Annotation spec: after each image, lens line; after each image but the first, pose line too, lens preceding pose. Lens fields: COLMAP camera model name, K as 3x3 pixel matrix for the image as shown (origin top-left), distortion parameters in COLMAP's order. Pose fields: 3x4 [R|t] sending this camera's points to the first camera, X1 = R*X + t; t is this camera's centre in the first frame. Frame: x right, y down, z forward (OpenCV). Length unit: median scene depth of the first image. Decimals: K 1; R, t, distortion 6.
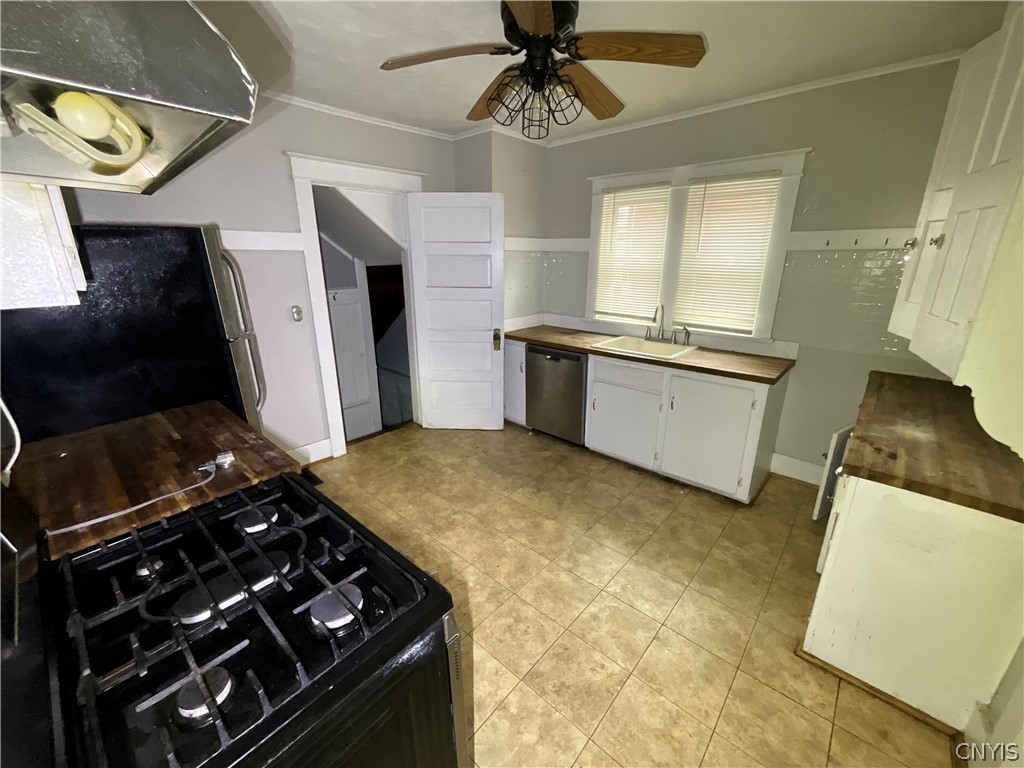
lens RADIAL K [[414.8, 0, 510.9], [0, 414.8, 386.2], [0, 0, 1]] dist [-0.009363, 0.004917]
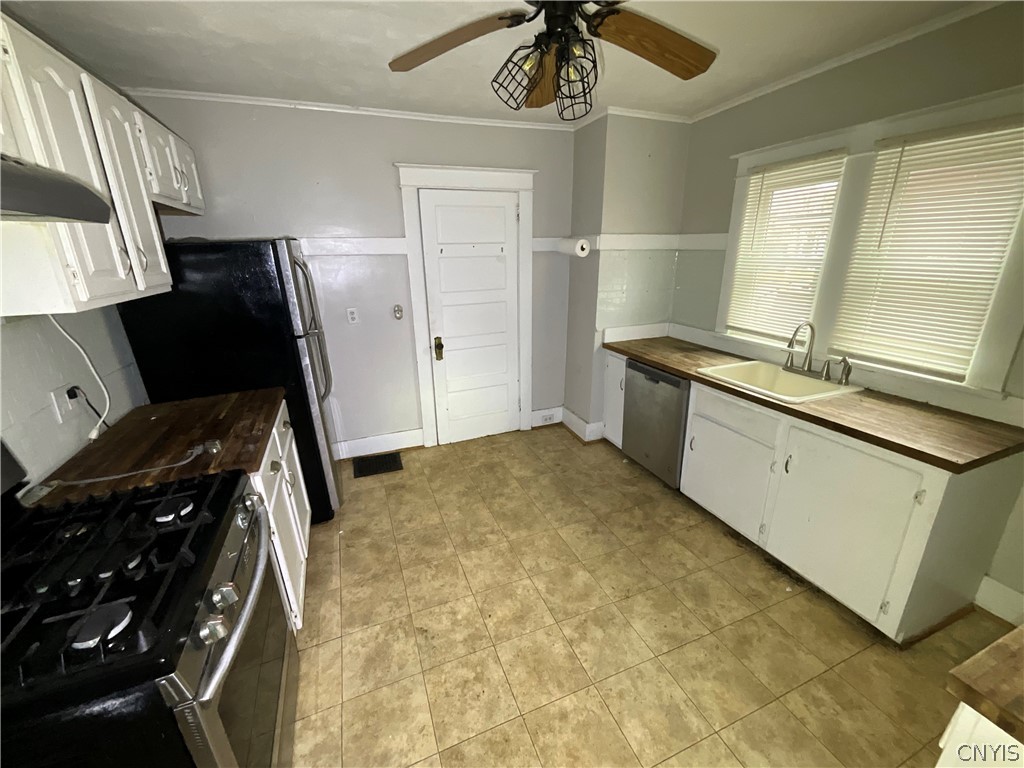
lens RADIAL K [[414.8, 0, 510.9], [0, 414.8, 386.2], [0, 0, 1]] dist [-0.009363, 0.004917]
pose [[0.894699, 0.126435, -0.428401, 0.242283], [-0.120571, 0.991861, 0.040924, -0.062258], [0.430088, 0.015038, 0.902662, 0.144332]]
